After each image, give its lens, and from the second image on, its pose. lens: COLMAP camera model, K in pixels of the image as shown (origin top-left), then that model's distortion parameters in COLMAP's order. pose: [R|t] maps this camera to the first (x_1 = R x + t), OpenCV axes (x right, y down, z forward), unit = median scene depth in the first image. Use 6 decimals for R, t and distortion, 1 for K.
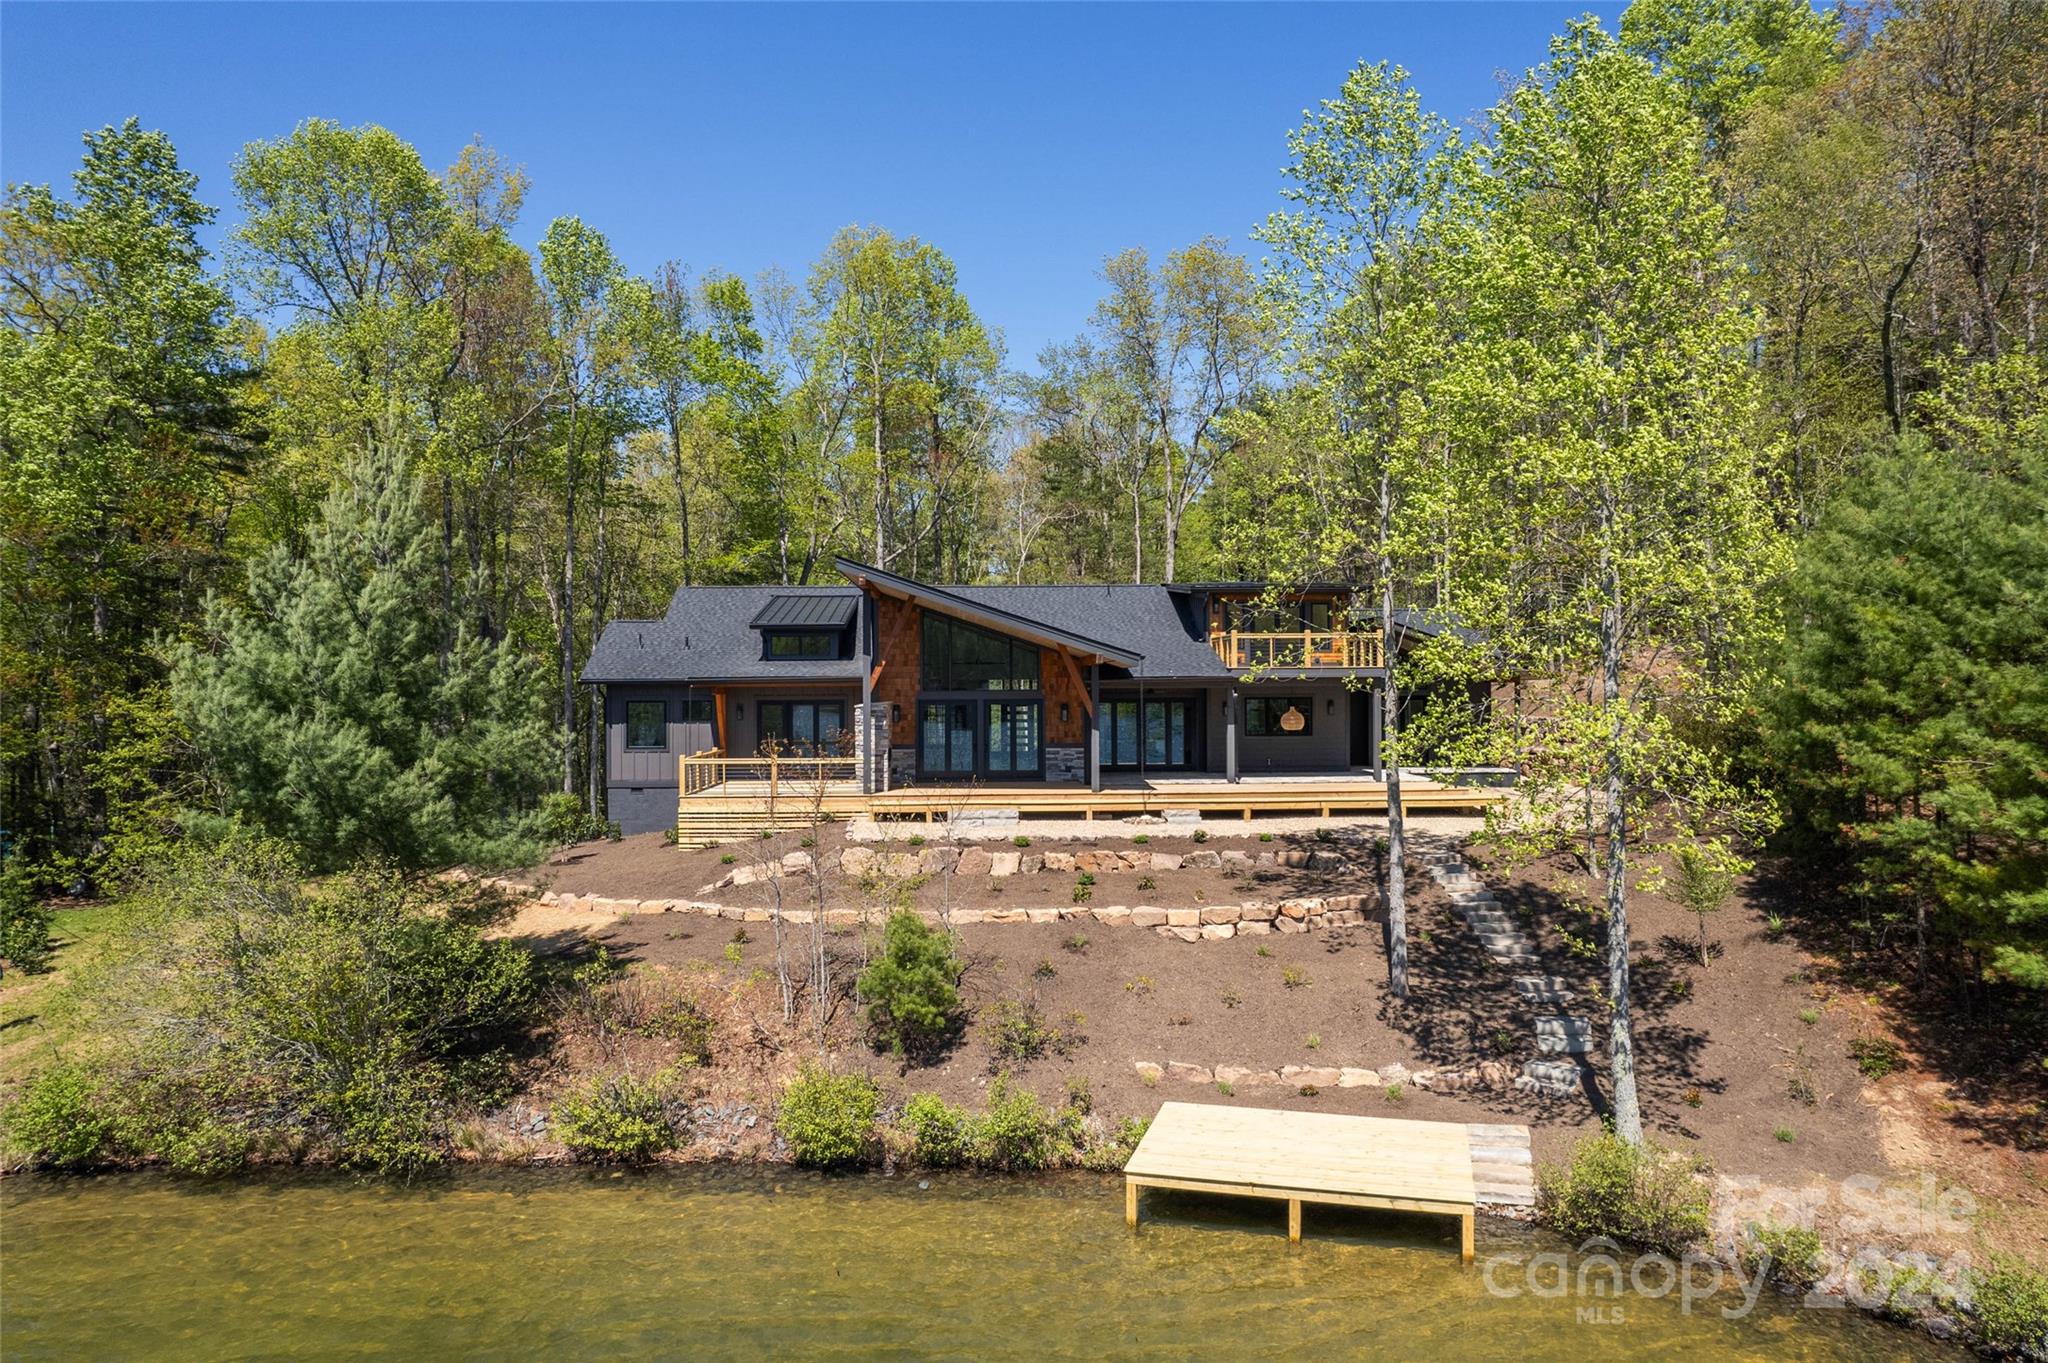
lens RADIAL K [[1304.1, 0, 1033.0], [0, 1304.1, 677.9], [0, 0, 1]] dist [-0.077269, 0.065291]
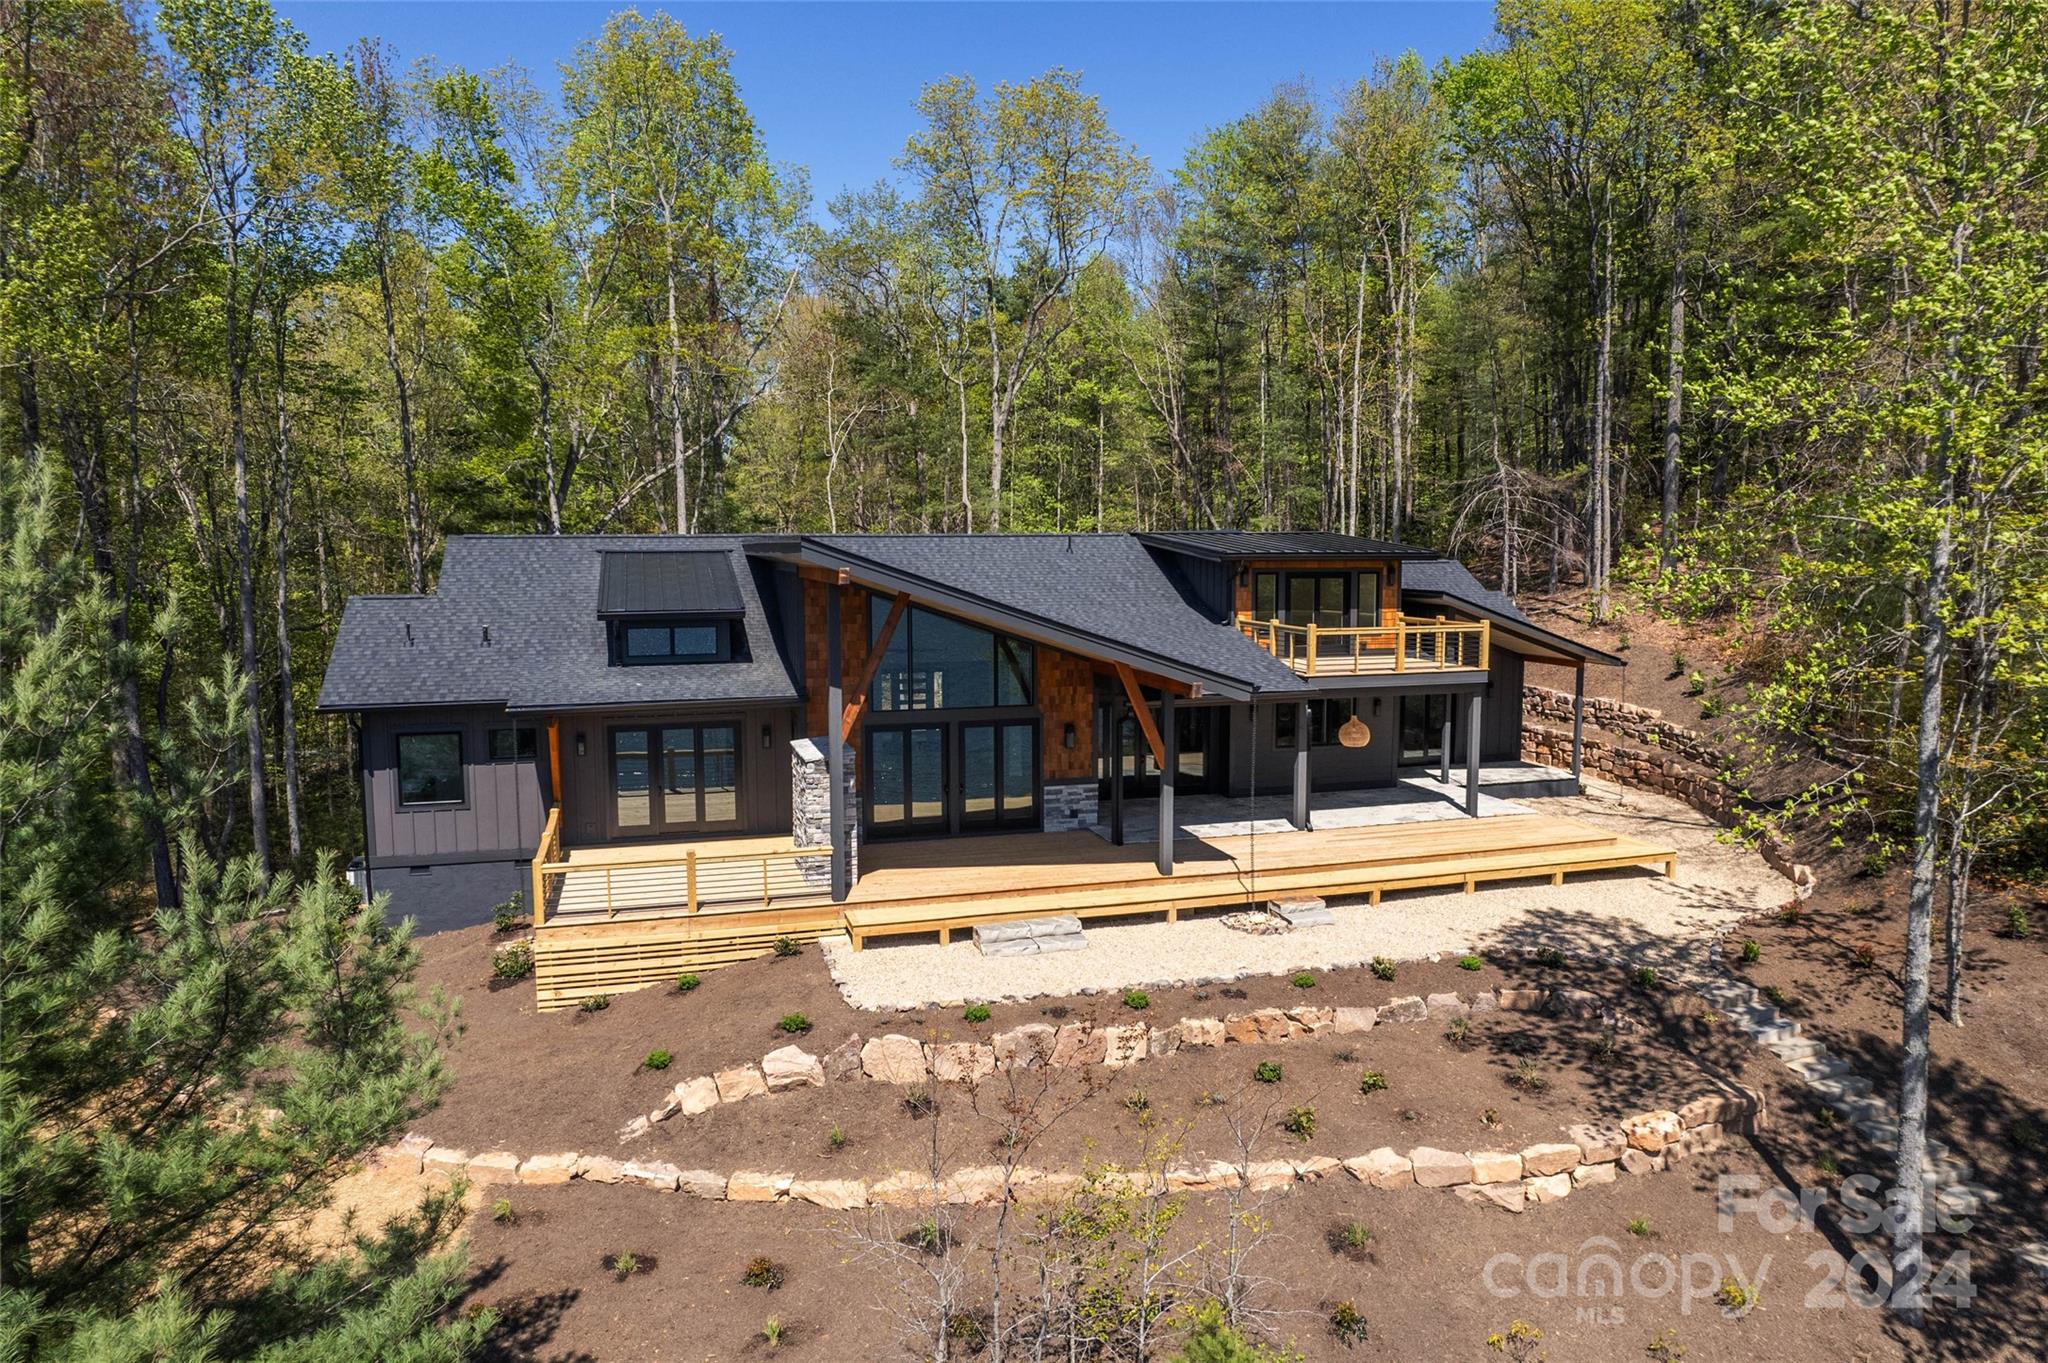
lens RADIAL K [[1304.1, 0, 1033.0], [0, 1304.1, 677.9], [0, 0, 1]] dist [-0.077269, 0.065291]
pose [[0.968892, -0.025064, 0.246211, -0.164153], [-0.001511, 0.994241, 0.107159, -0.078753], [-0.247479, -0.104197, 0.963274, 0.313029]]
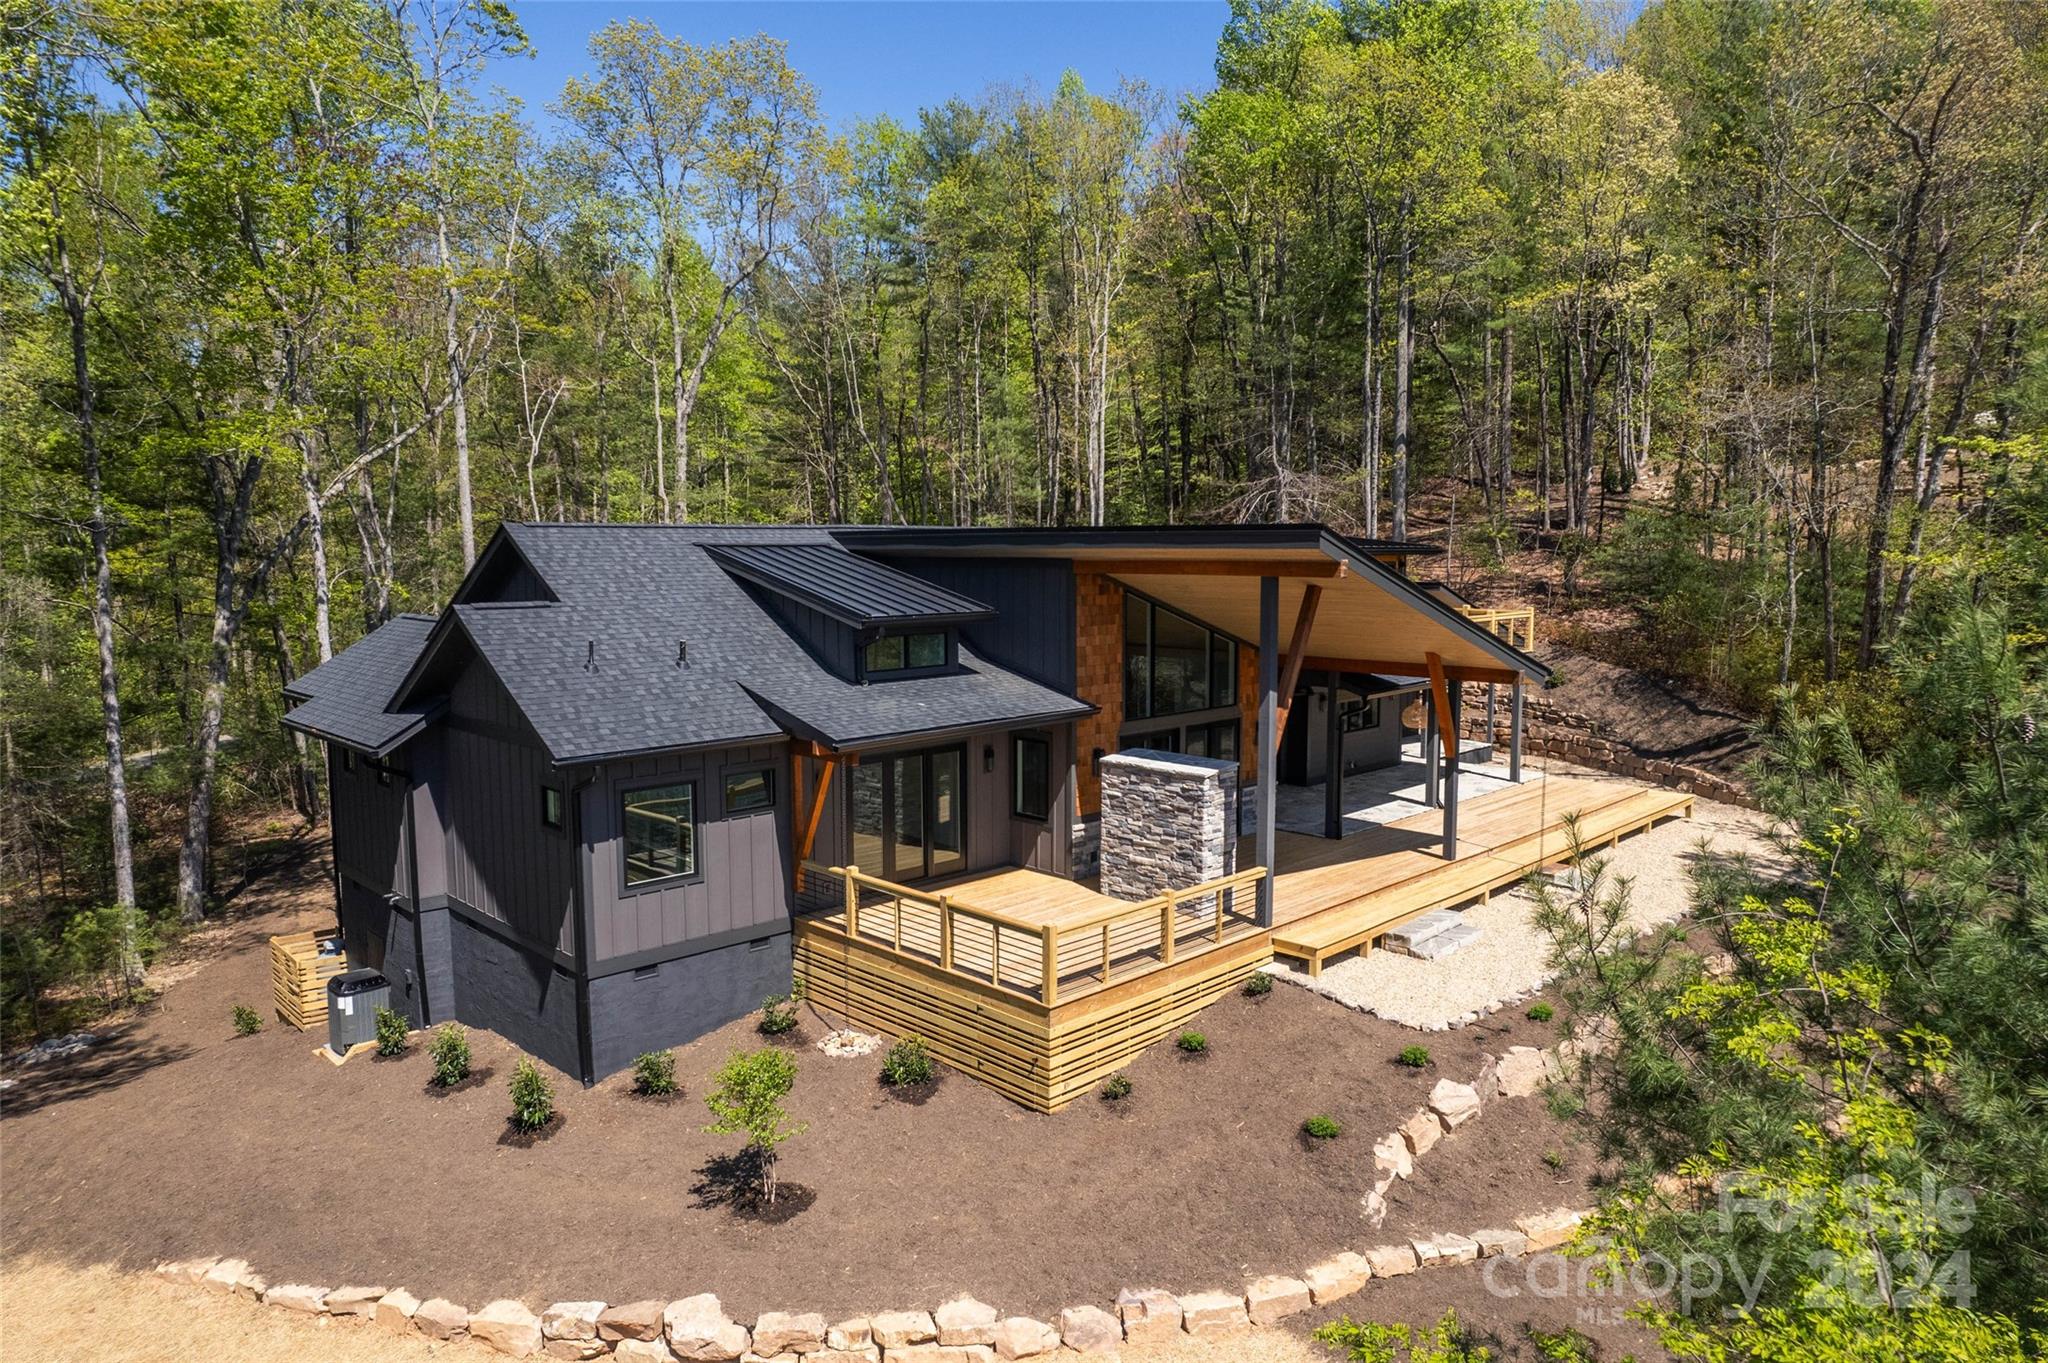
lens RADIAL K [[1304.1, 0, 1033.0], [0, 1304.1, 677.9], [0, 0, 1]] dist [-0.077269, 0.065291]
pose [[0.745044, -0.066112, 0.663731, -0.511224], [-0.003717, 0.994649, 0.103246, -0.072521], [-0.667005, -0.079390, 0.740811, 0.555184]]
